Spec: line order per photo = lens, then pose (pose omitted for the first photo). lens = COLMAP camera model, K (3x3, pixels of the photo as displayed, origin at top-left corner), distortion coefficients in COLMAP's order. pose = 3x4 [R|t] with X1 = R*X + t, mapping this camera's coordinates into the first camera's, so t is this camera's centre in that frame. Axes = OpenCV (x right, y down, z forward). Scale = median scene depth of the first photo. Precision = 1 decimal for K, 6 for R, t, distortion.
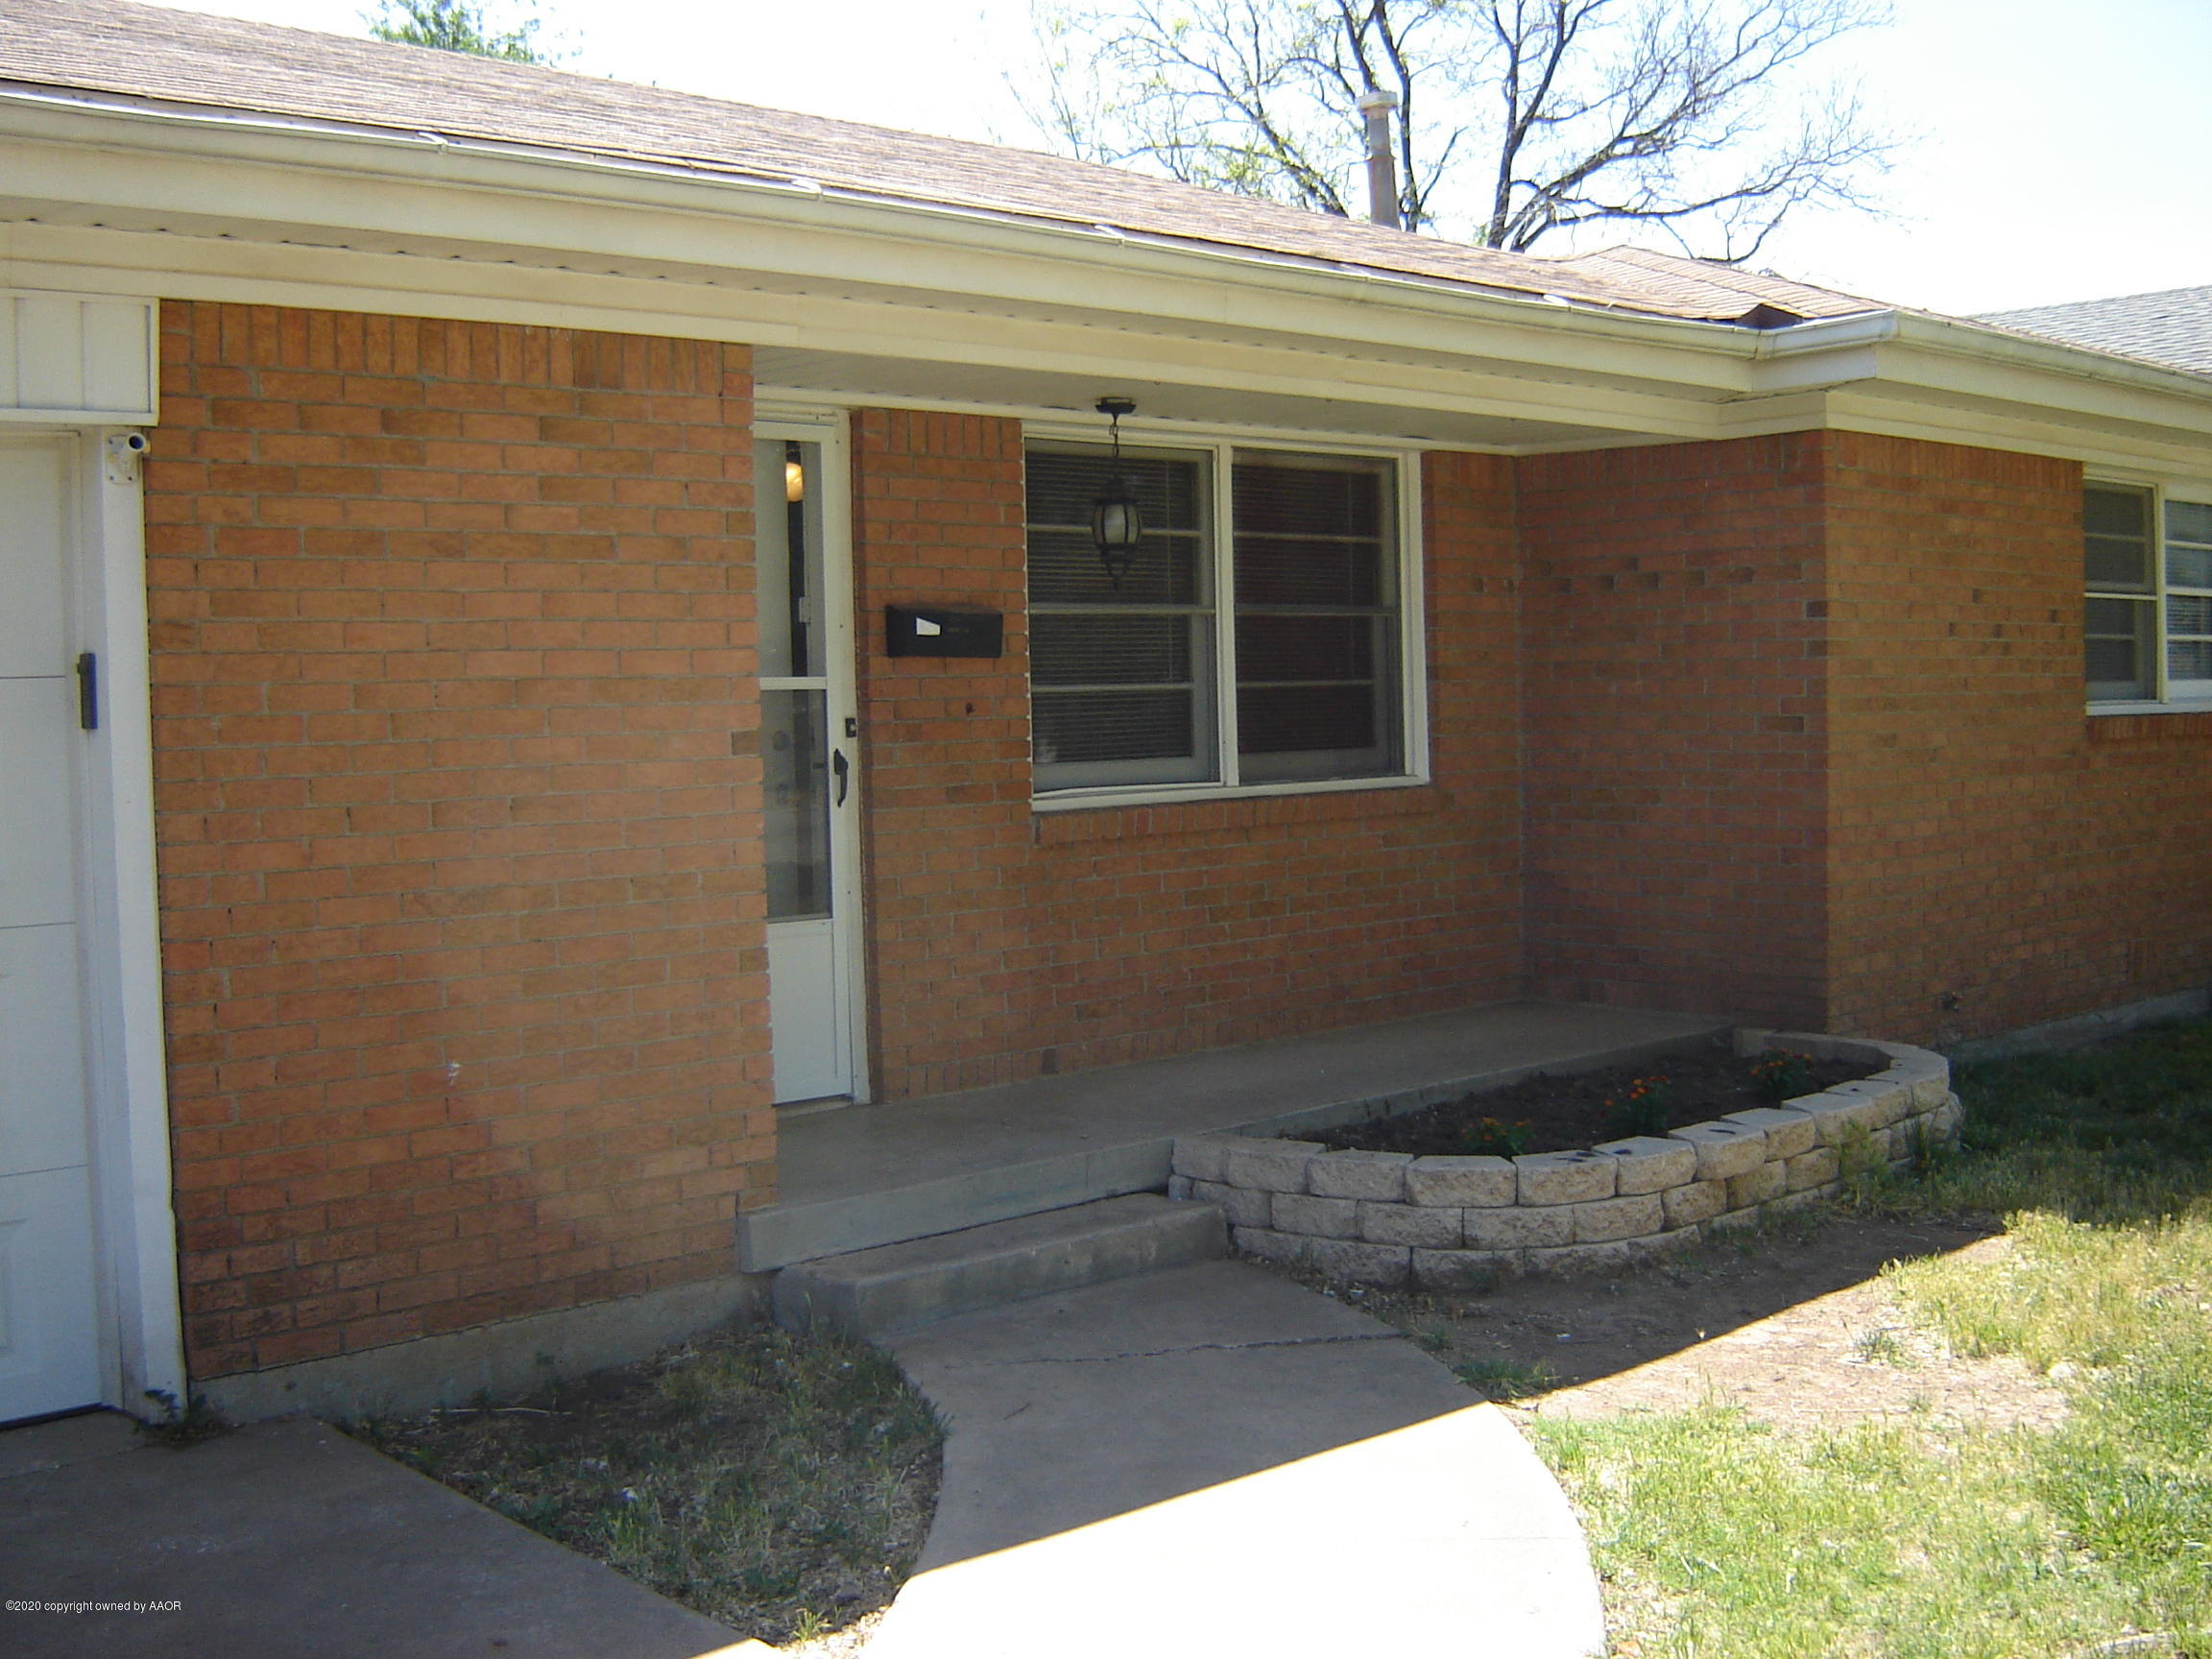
lens RADIAL K [[2474.4, 0, 1100.0], [0, 2474.4, 832.5], [0, 0, 1]] dist [-0.126656, -0.024094]
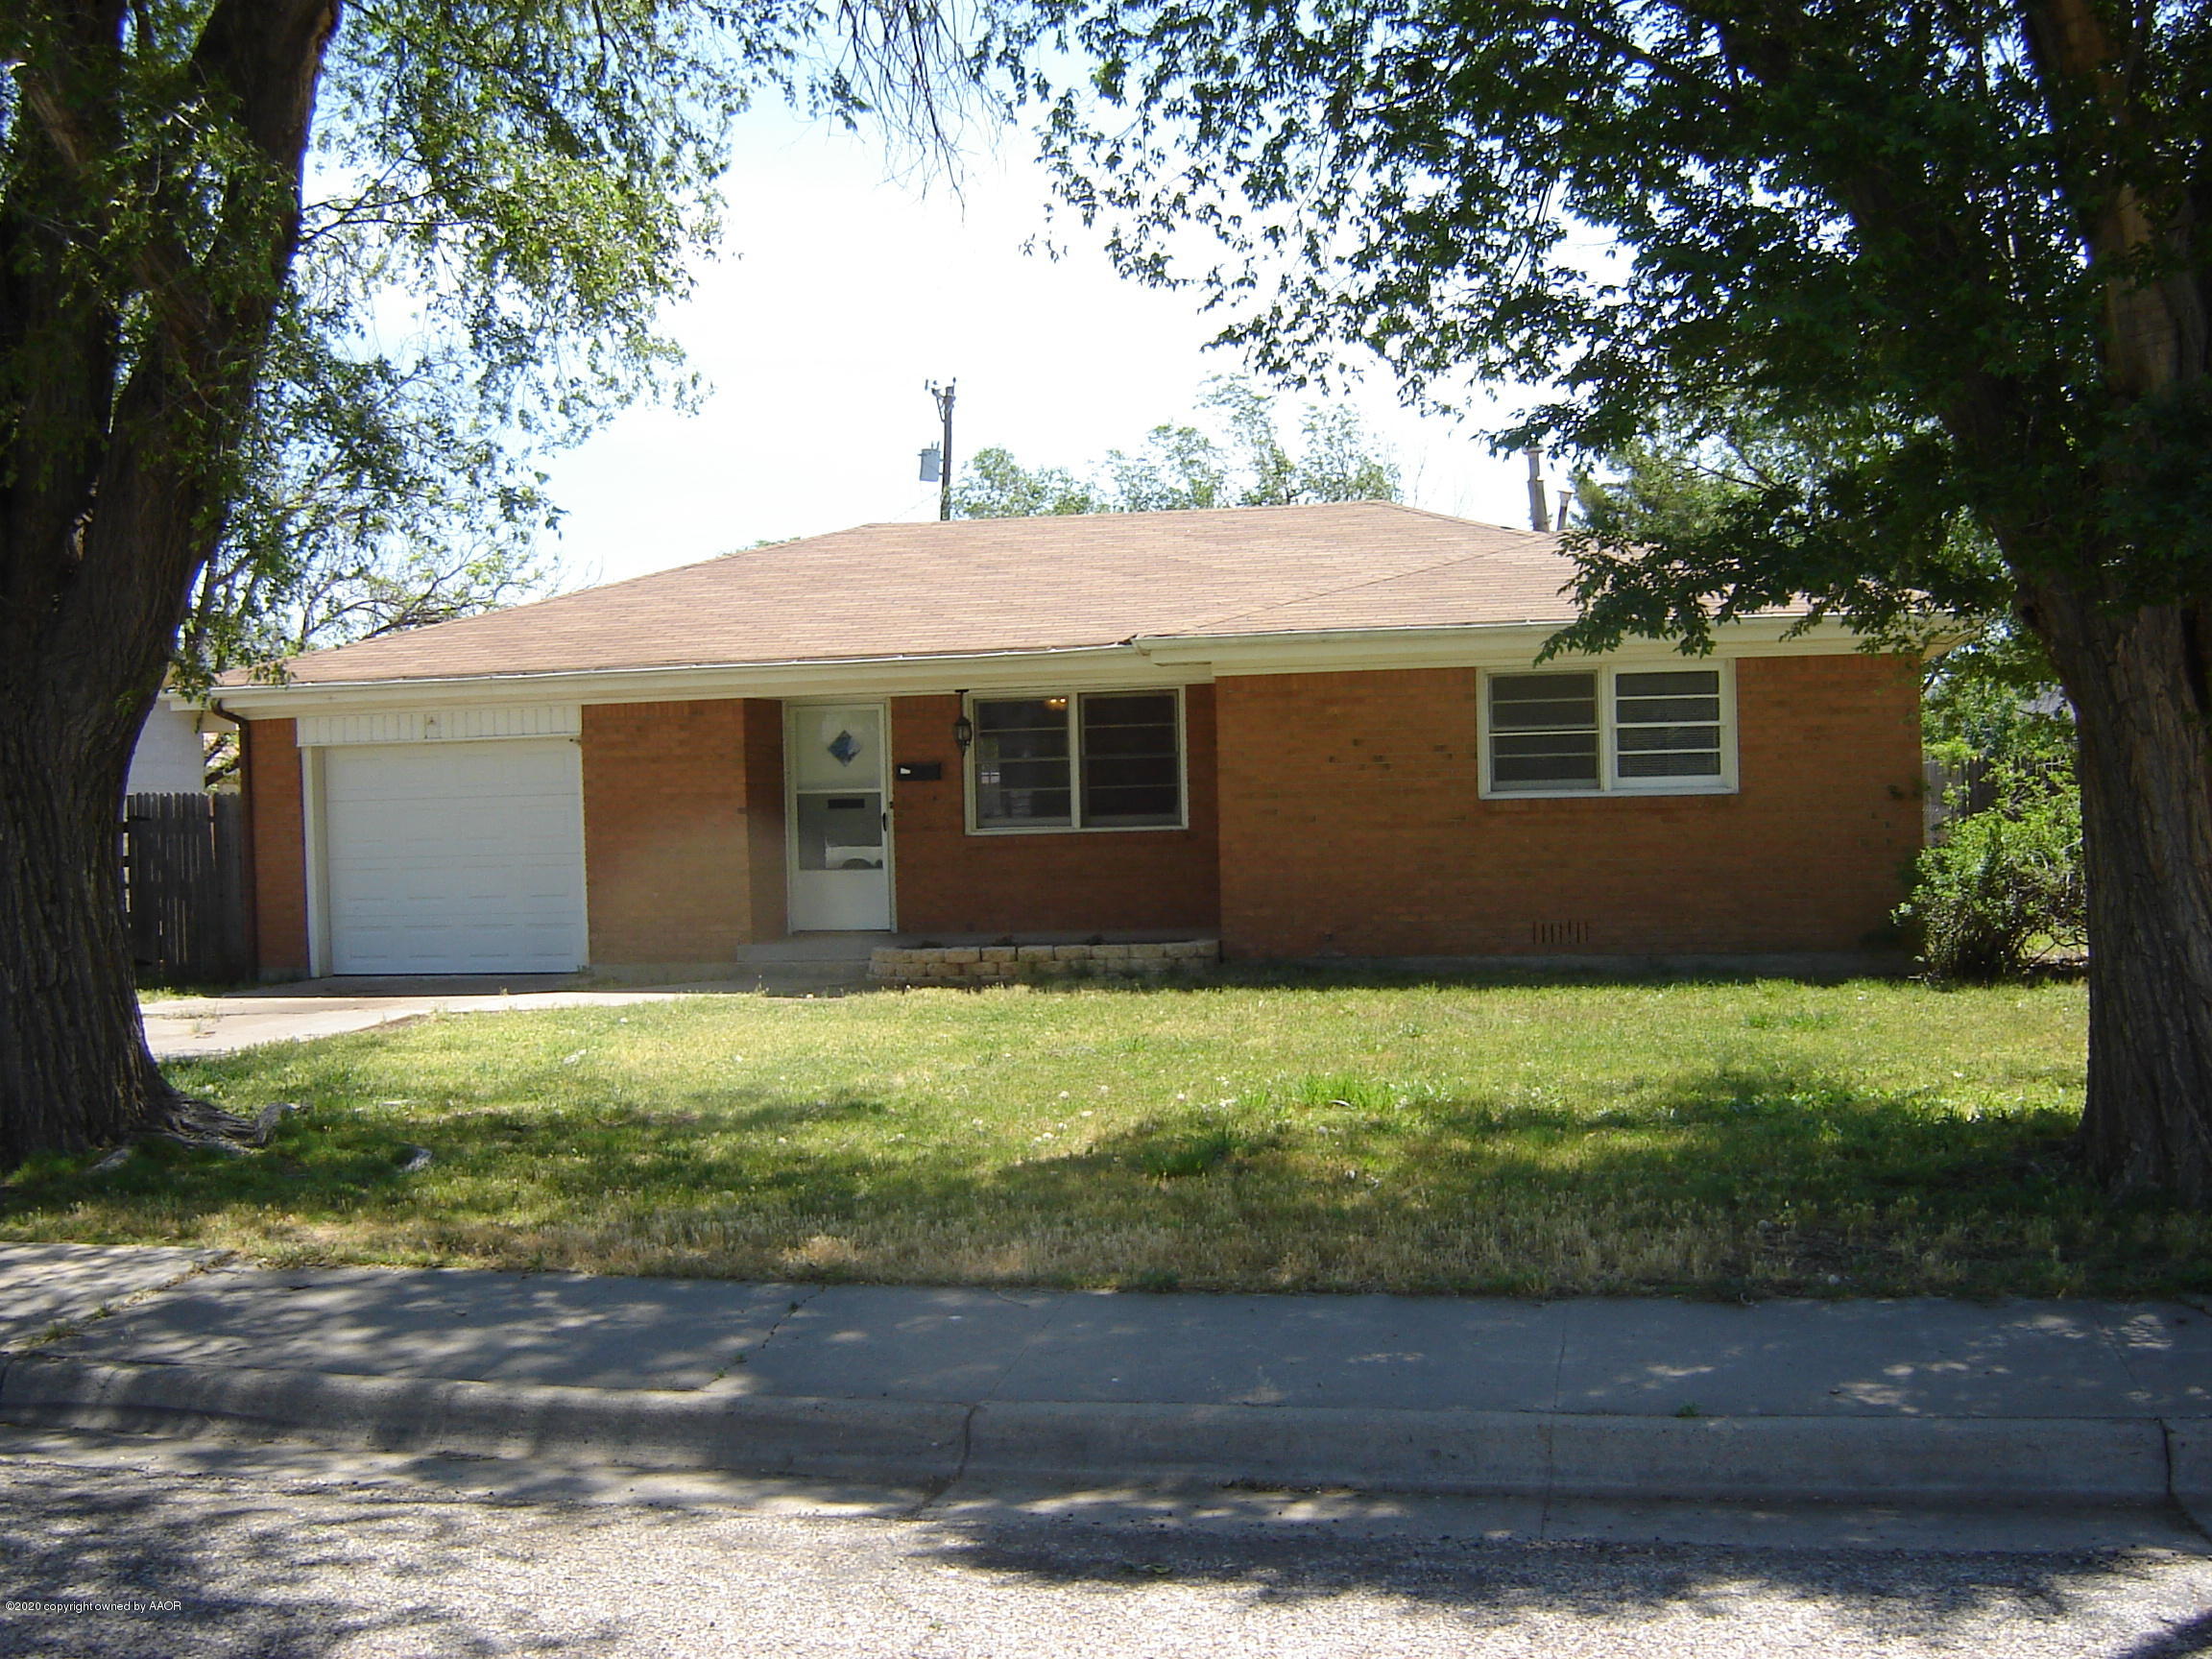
lens RADIAL K [[2474.4, 0, 1100.0], [0, 2474.4, 832.5], [0, 0, 1]] dist [-0.126656, -0.024094]
pose [[0.578625, 0.017264, -0.815411, 2.457088], [-0.030148, 0.999545, -0.000231, -0.016511], [0.815036, 0.024717, 0.578883, -0.504990]]
